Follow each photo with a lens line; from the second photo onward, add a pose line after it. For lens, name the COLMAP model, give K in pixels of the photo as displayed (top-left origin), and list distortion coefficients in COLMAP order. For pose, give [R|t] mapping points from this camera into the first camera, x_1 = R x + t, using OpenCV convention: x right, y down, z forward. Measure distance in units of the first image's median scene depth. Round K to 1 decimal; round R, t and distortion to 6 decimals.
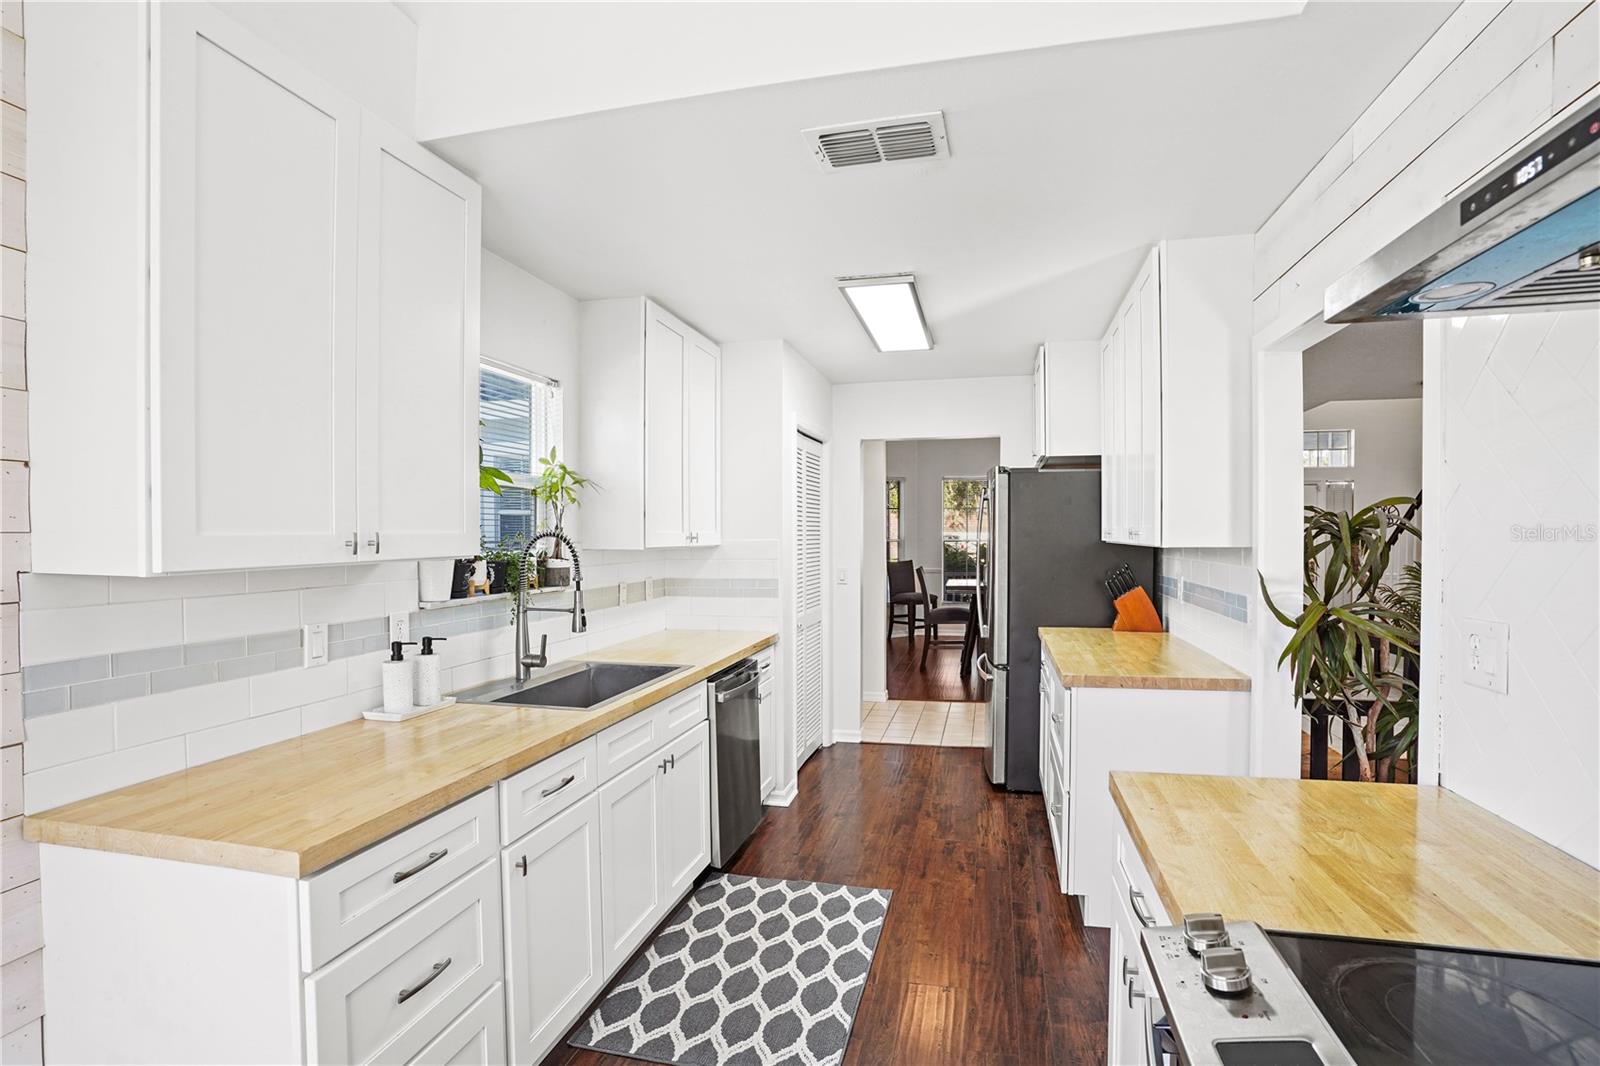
lens RADIAL K [[780.3, 0, 805.6], [0, 780.3, 548.4], [0, 0, 1]] dist [-0.039935, 0.008822]
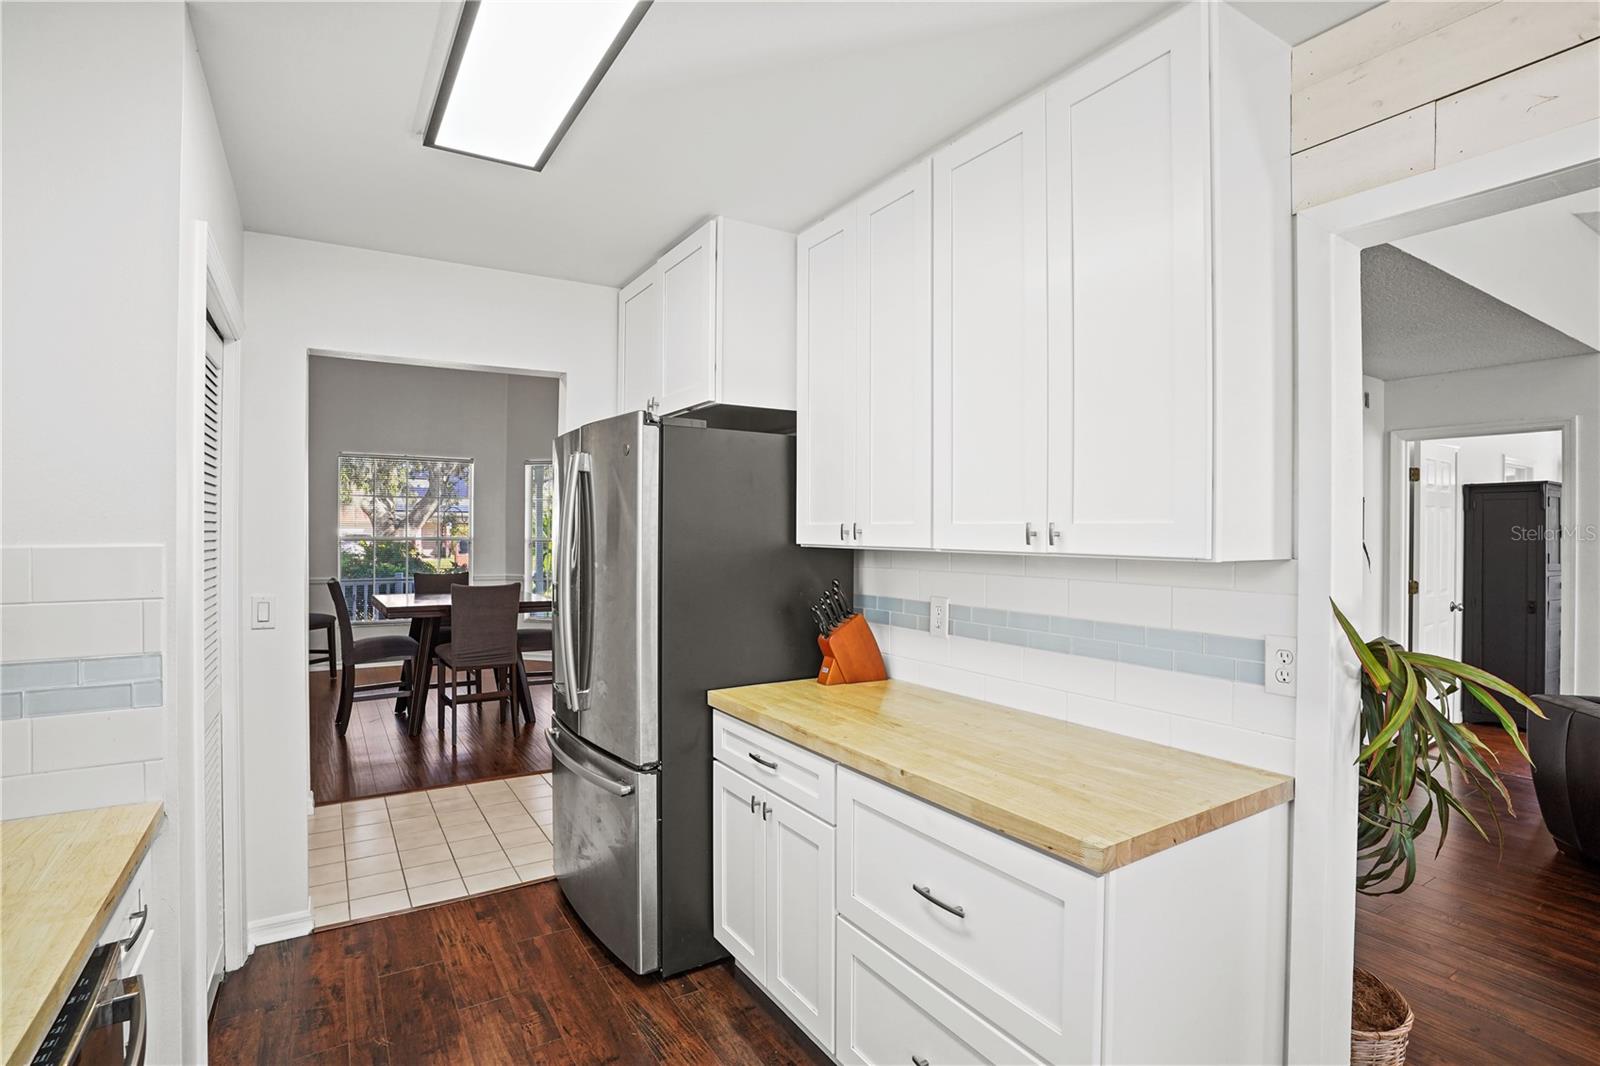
lens RADIAL K [[780.3, 0, 788.5], [0, 780.3, 537.8], [0, 0, 1]] dist [-0.039935, 0.008822]
pose [[0.718436, 0.004717, 0.695577, -0.096368], [0.005459, 0.999908, -0.012418, -0.009452], [-0.695571, 0.012719, 0.718344, 0.719732]]
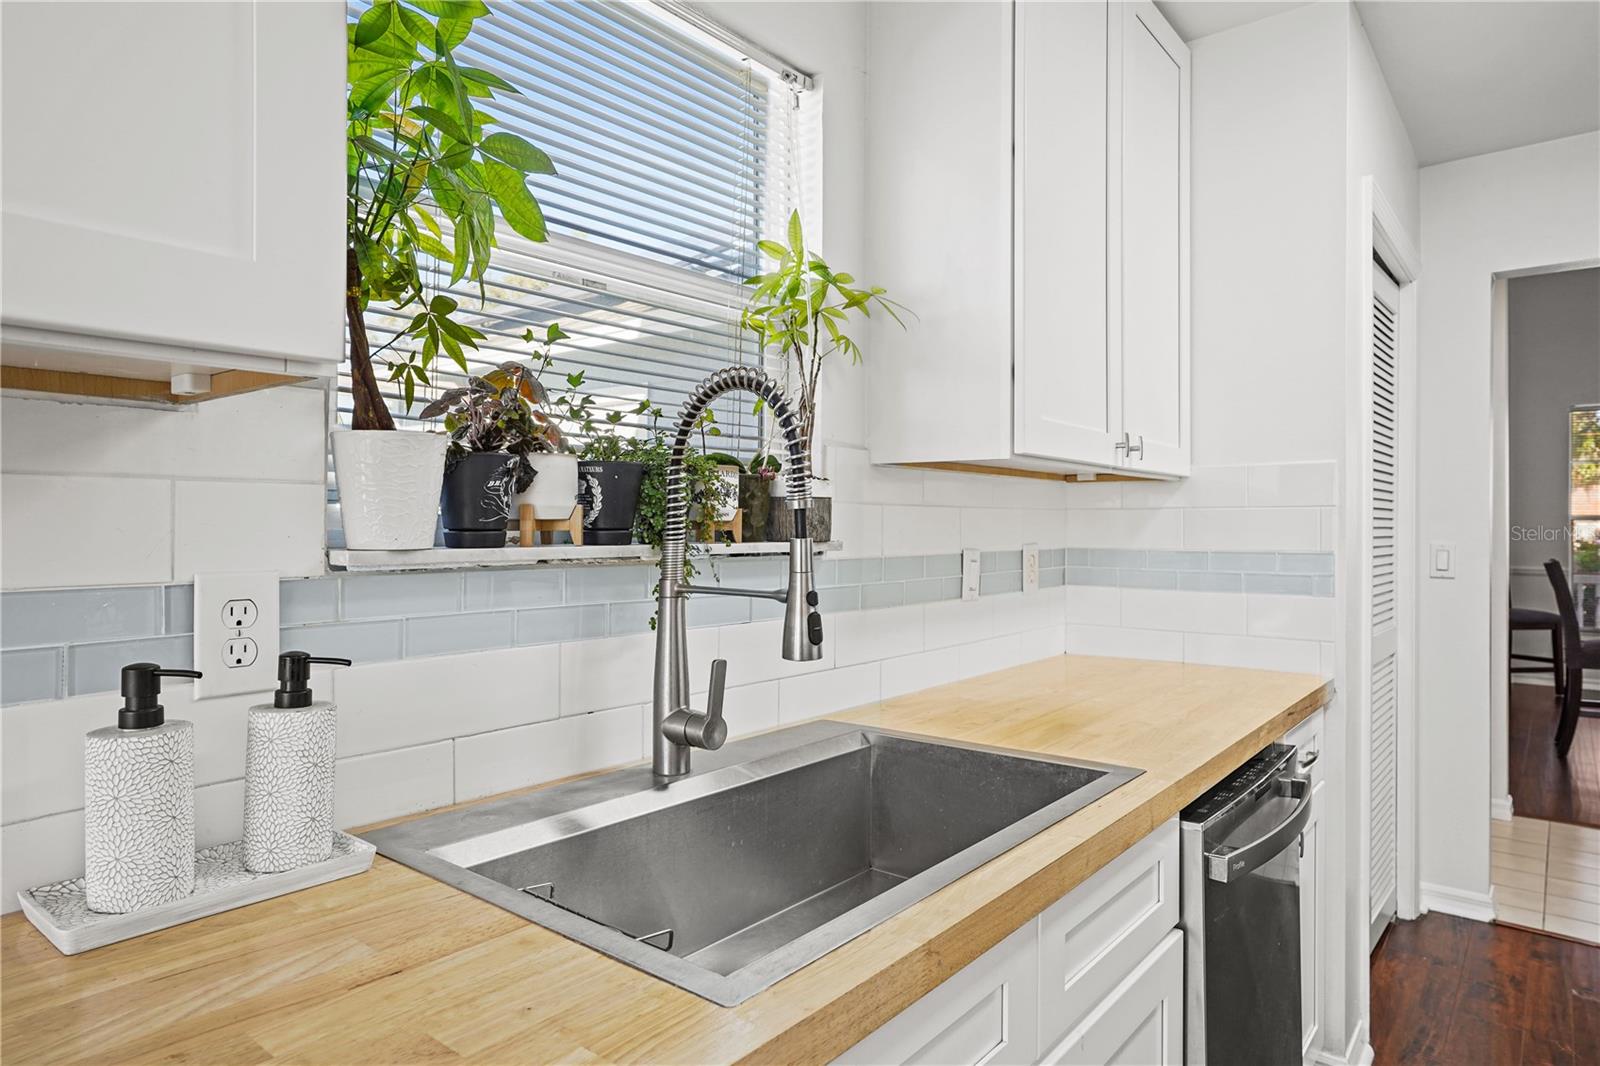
lens RADIAL K [[940.4, 0, 799.2], [0, 940.4, 528.5], [0, 0, 1]] dist [-0.007514, 0.008117]
pose [[0.897205, 0.005877, -0.441575, -0.094498], [-0.012764, 0.999839, -0.012628, 0.047611], [0.441430, 0.016967, 0.897135, 0.543227]]
